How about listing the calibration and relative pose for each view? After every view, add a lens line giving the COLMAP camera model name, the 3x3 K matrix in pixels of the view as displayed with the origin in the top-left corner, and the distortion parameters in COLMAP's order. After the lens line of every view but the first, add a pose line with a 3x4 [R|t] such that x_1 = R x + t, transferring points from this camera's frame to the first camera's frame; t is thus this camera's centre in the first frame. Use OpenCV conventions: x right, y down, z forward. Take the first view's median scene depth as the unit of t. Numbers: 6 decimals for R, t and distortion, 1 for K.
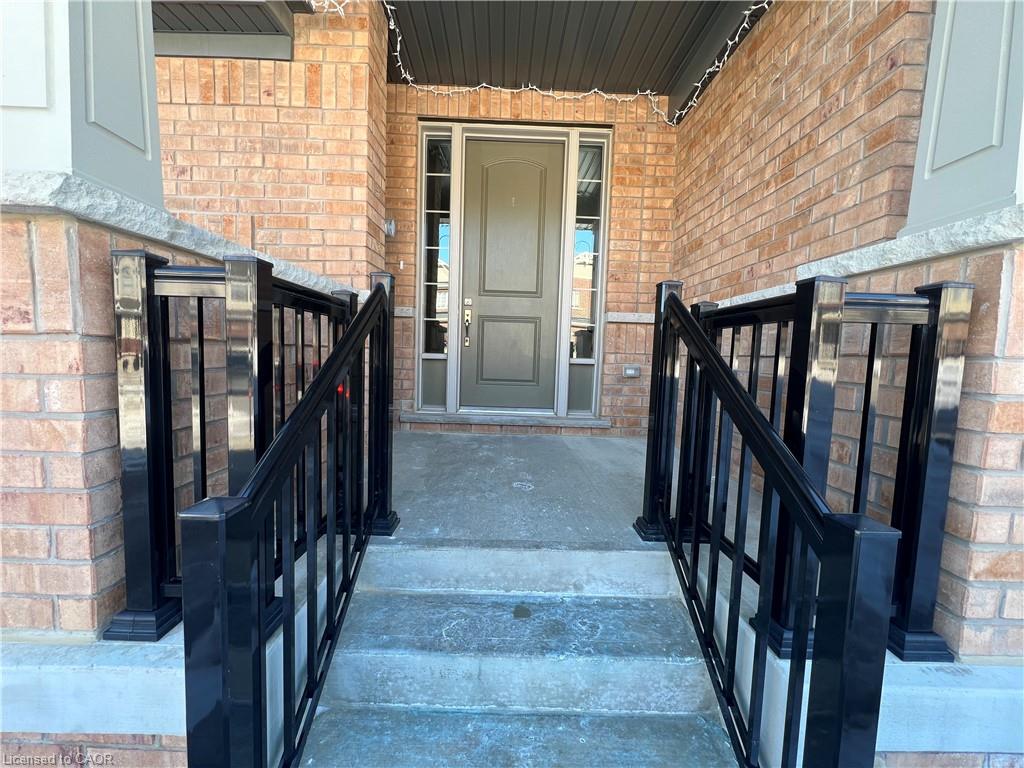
lens RADIAL K [[409.9, 0, 508.4], [0, 409.9, 384.2], [0, 0, 1]] dist [0.001195, -0.000093]
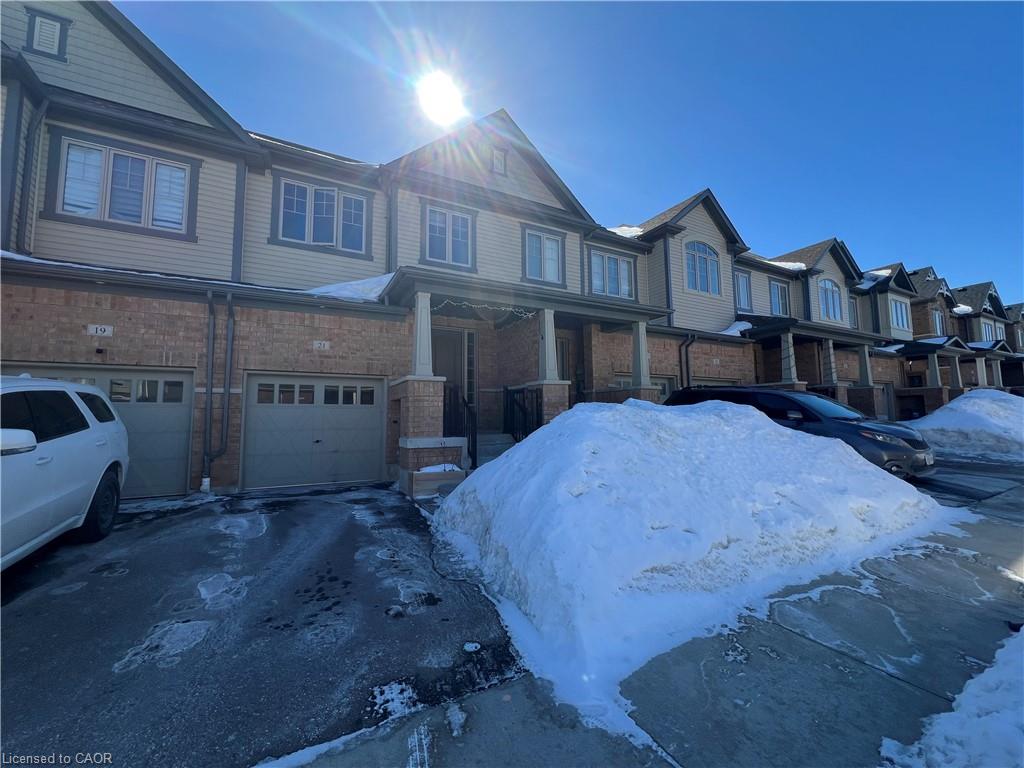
lens RADIAL K [[409.9, 0, 510.6], [0, 409.9, 384.5], [0, 0, 1]] dist [0.001195, -0.000093]
pose [[0.885563, -0.001656, 0.464516, -1.368753], [0.072338, 0.988286, -0.134383, 0.311200], [-0.458852, 0.152607, 0.875309, -2.504205]]
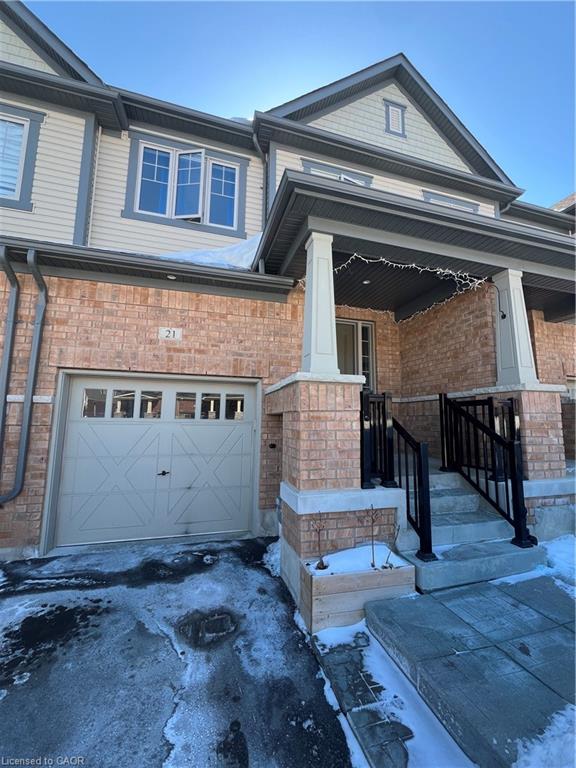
lens RADIAL K [[307.4, 0, 289.0], [0, 307.4, 383.9], [0, 0, 1]] dist [0.001195, -0.000093]
pose [[0.962829, 0.011028, 0.269885, -1.011439], [0.039948, 0.982365, -0.182658, 0.061112], [-0.267140, 0.186650, 0.945409, -0.722163]]
